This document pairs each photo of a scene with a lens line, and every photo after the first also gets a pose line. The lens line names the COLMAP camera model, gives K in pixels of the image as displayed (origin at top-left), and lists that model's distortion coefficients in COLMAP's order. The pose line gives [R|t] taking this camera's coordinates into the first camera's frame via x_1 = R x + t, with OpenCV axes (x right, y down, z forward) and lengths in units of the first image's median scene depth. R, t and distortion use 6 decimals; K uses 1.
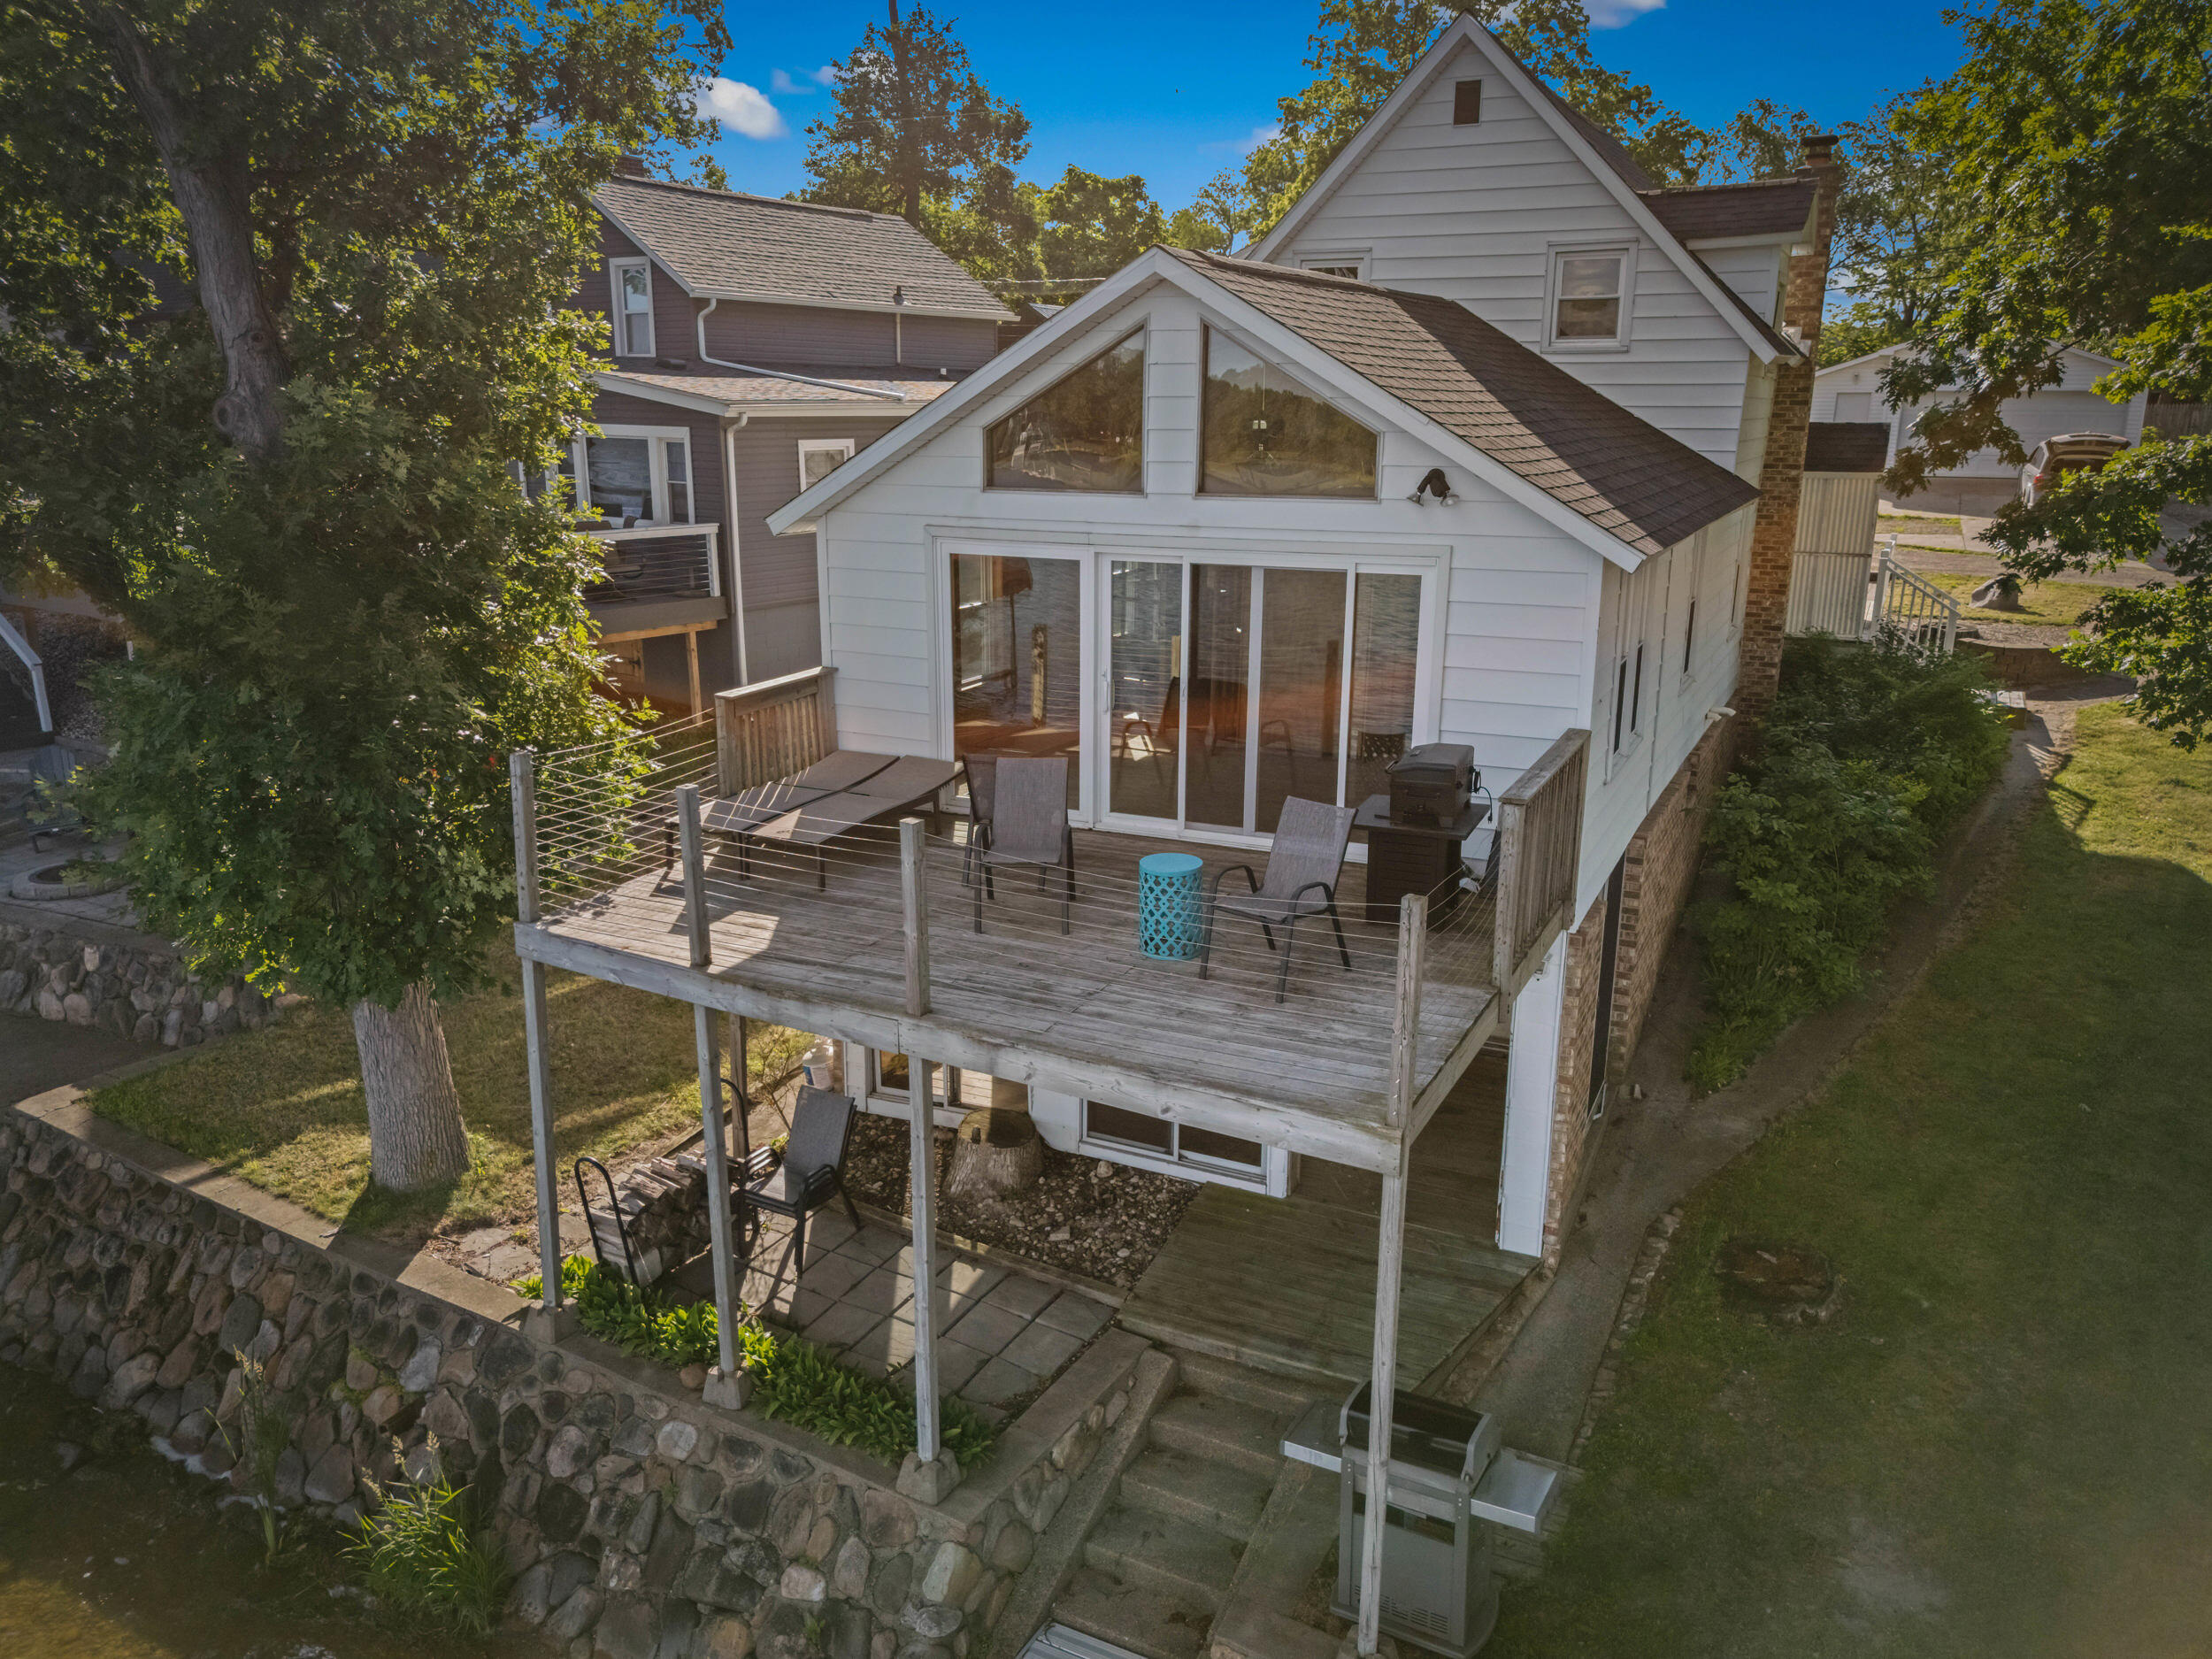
lens RADIAL K [[1636.6, 0, 1106.0], [0, 1636.6, 829.5], [0, 0, 1]] dist [0.057356, -0.053976]
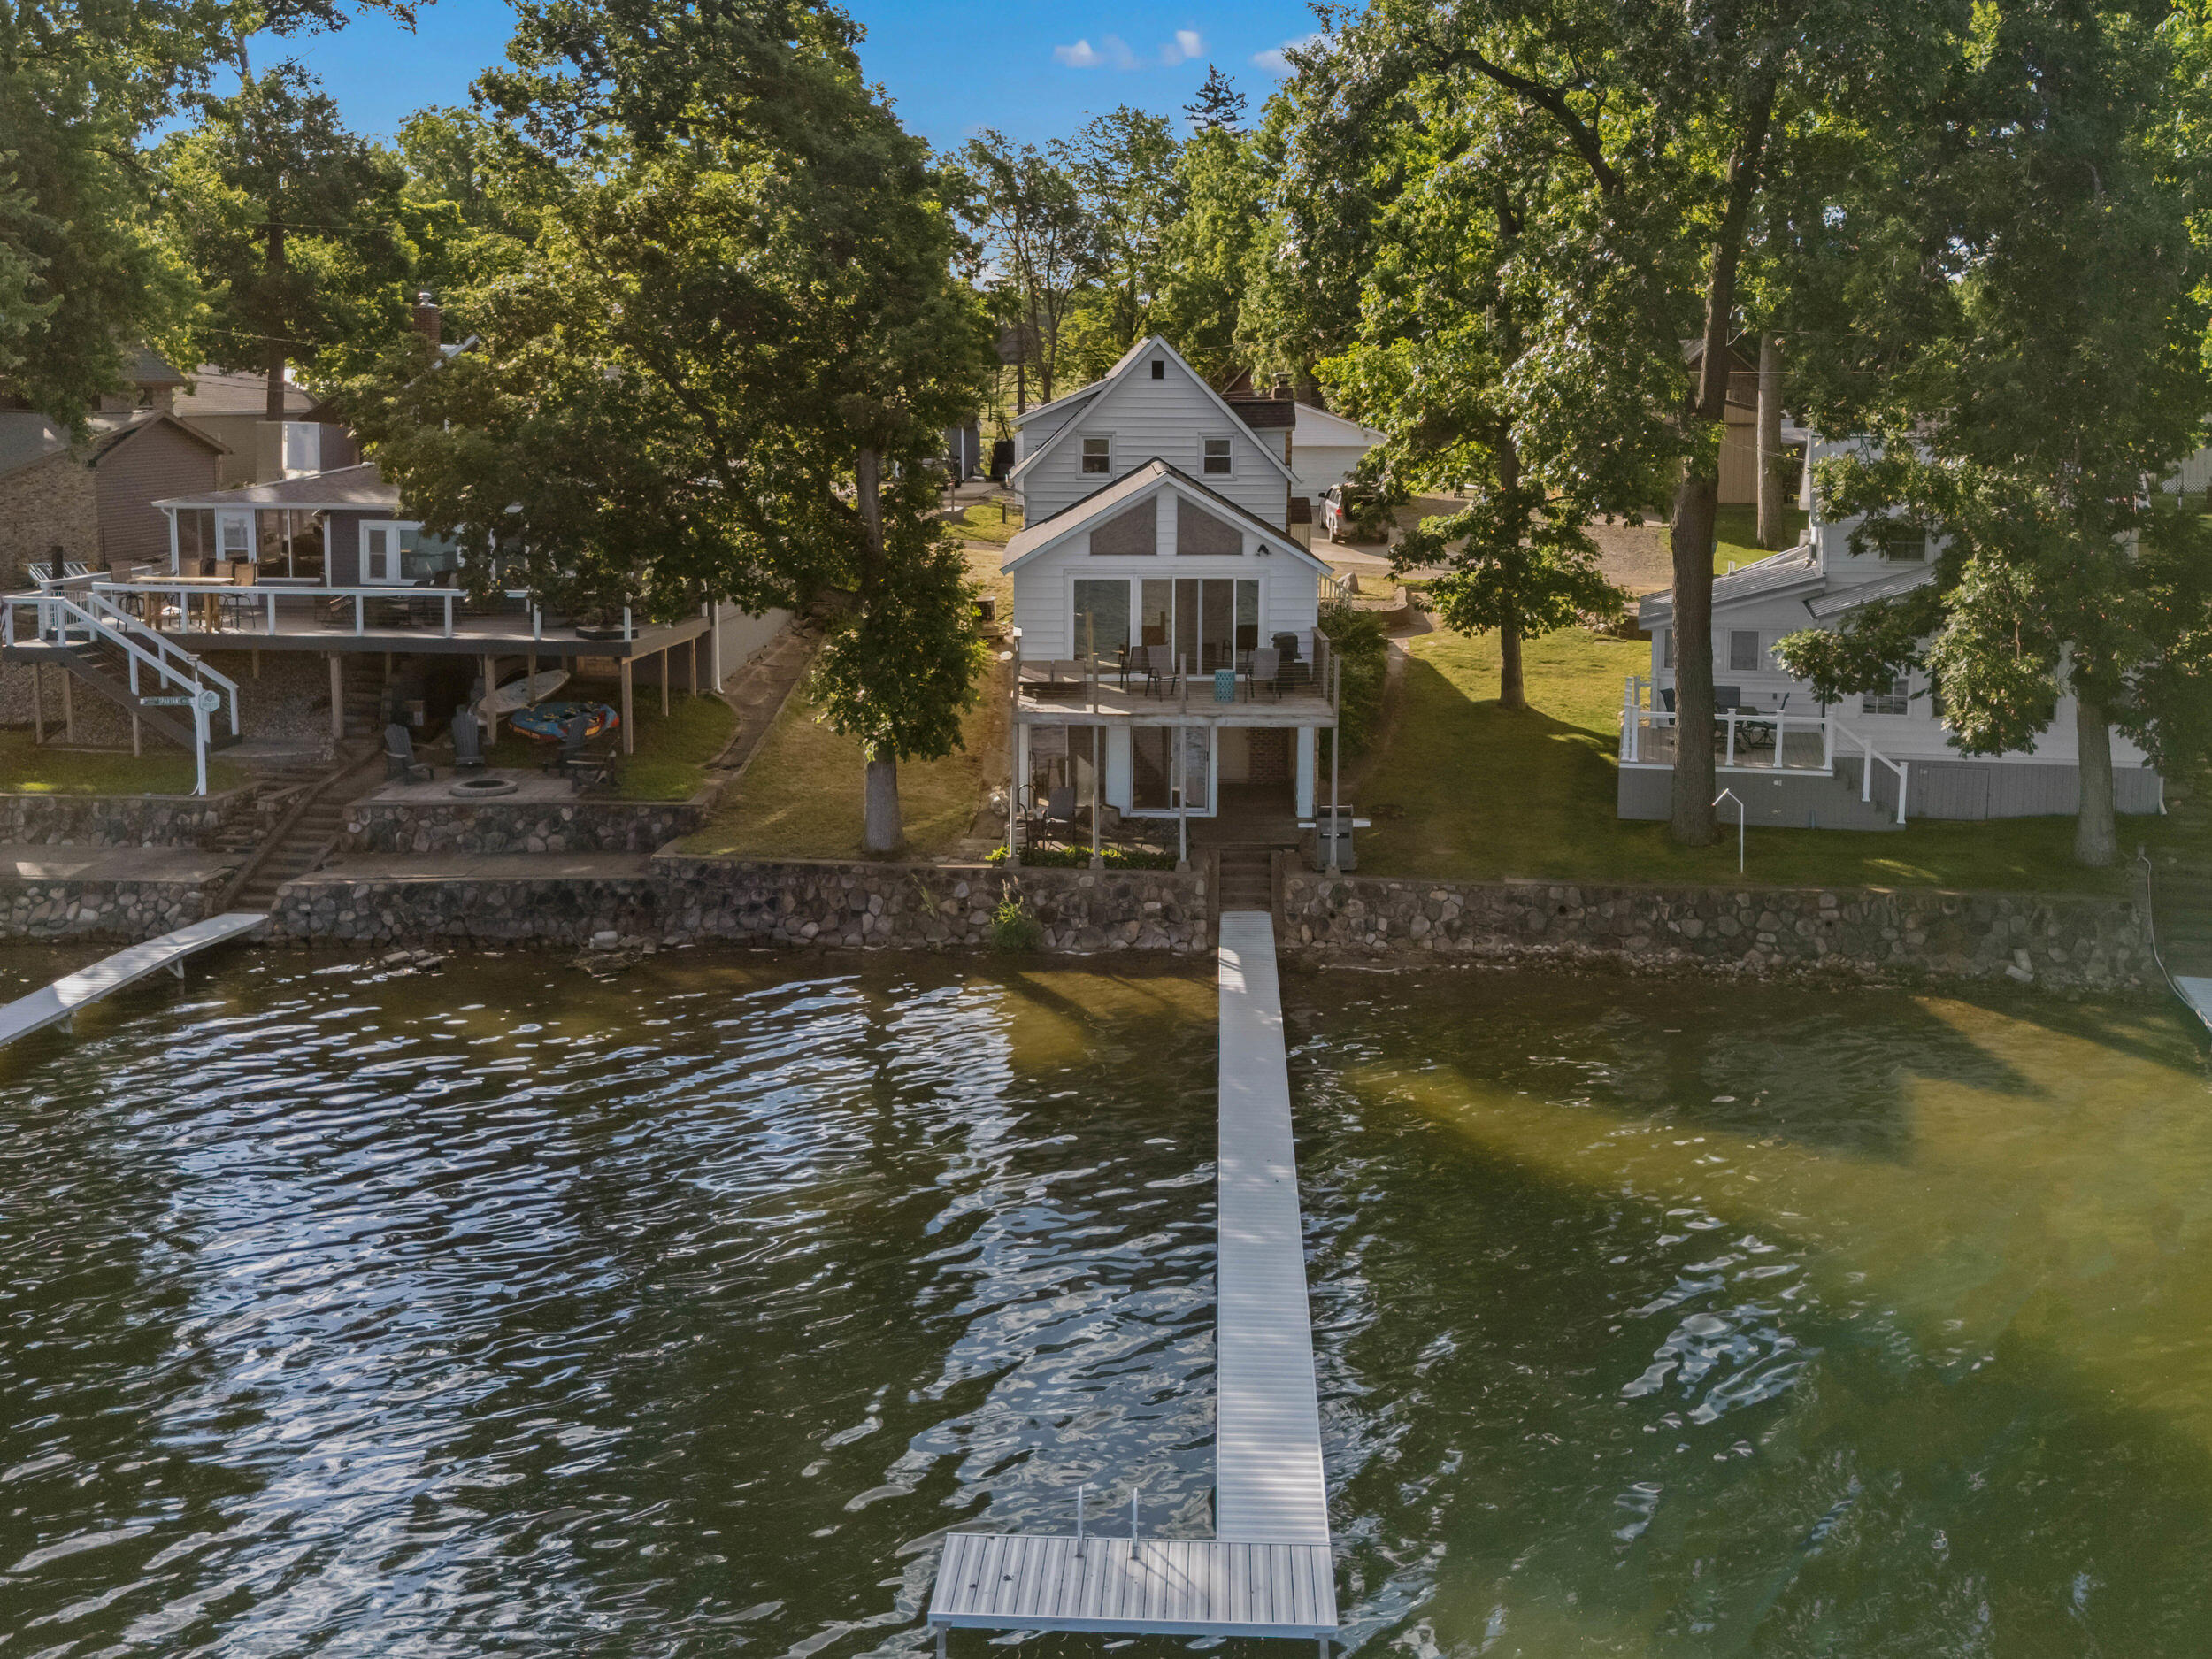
lens RADIAL K [[2291.9, 0, 1163.7], [0, 2291.9, 644.2], [0, 0, 1]] dist [0.108983, -0.196321]
pose [[0.884815, -0.055737, 0.462597, -1.718845], [0.117424, 0.987449, -0.105623, 0.344950], [-0.450904, 0.147777, 0.880254, -2.324681]]
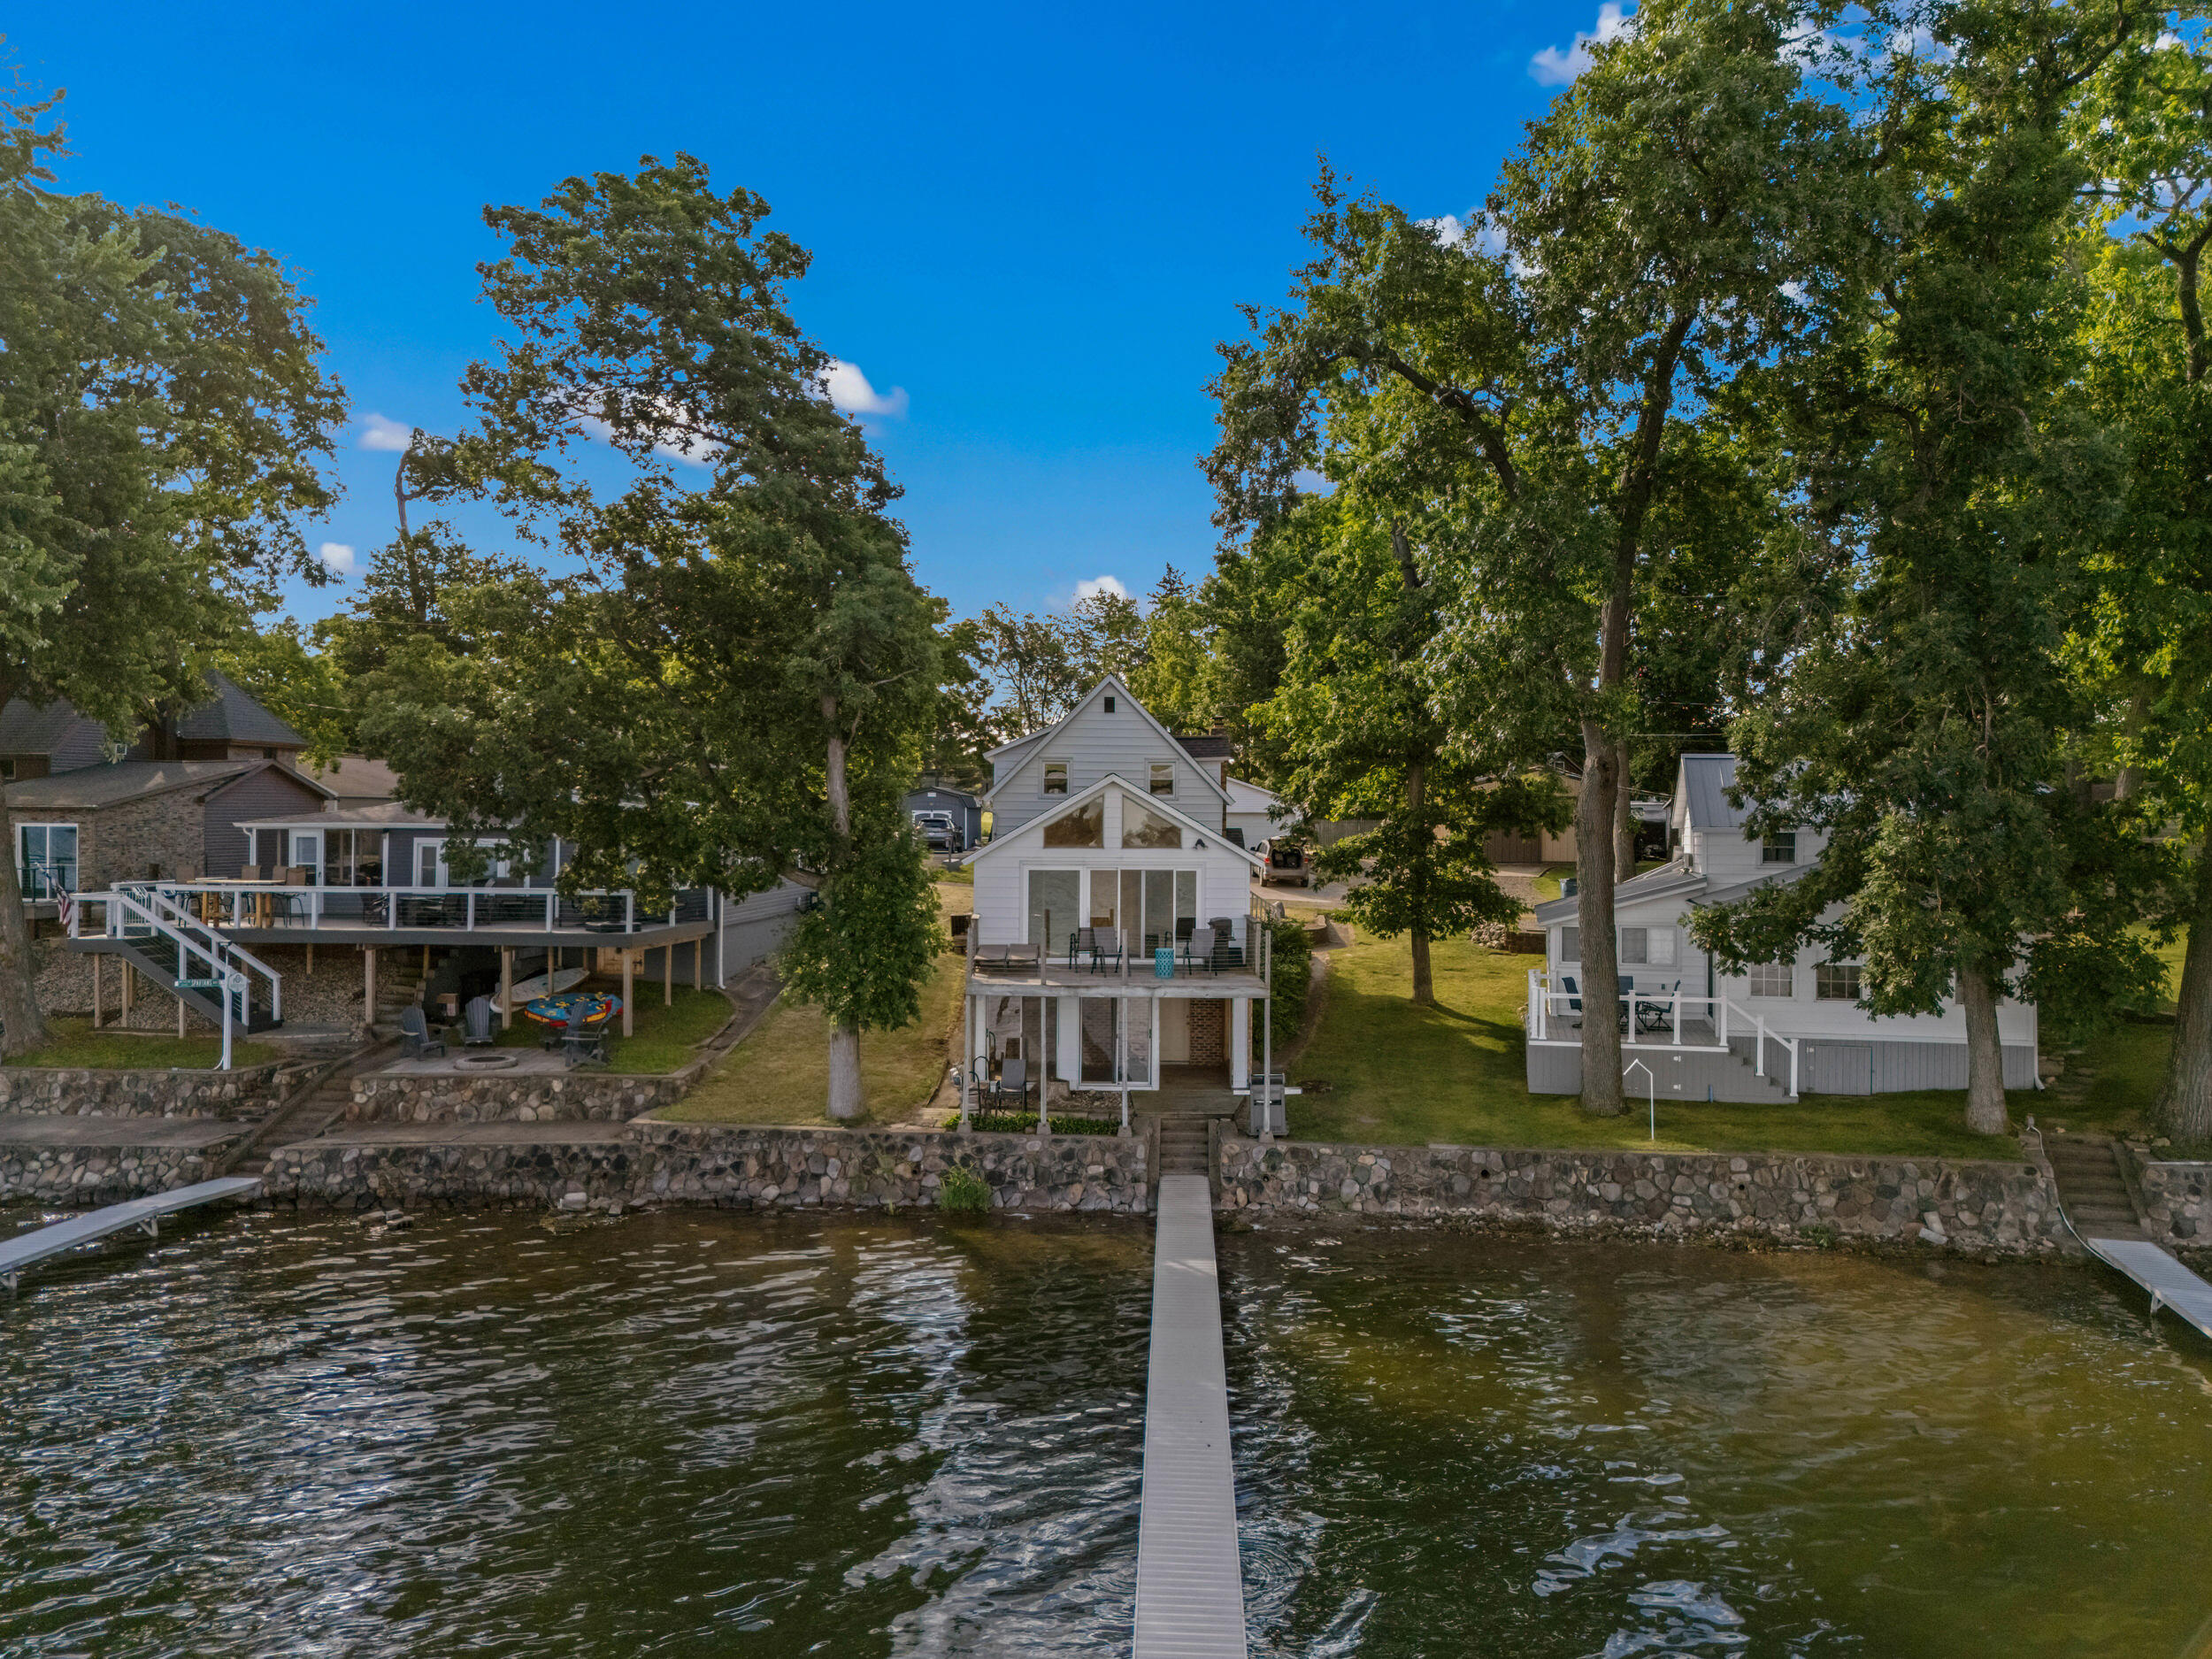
lens RADIAL K [[1691.3, 0, 1123.2], [0, 1691.3, 818.3], [0, 0, 1]] dist [0.064982, -0.049215]
pose [[0.888713, -0.001412, 0.458462, -1.350197], [0.115174, 0.968614, -0.220276, 0.425993], [-0.443761, 0.248565, 0.860983, -1.691349]]
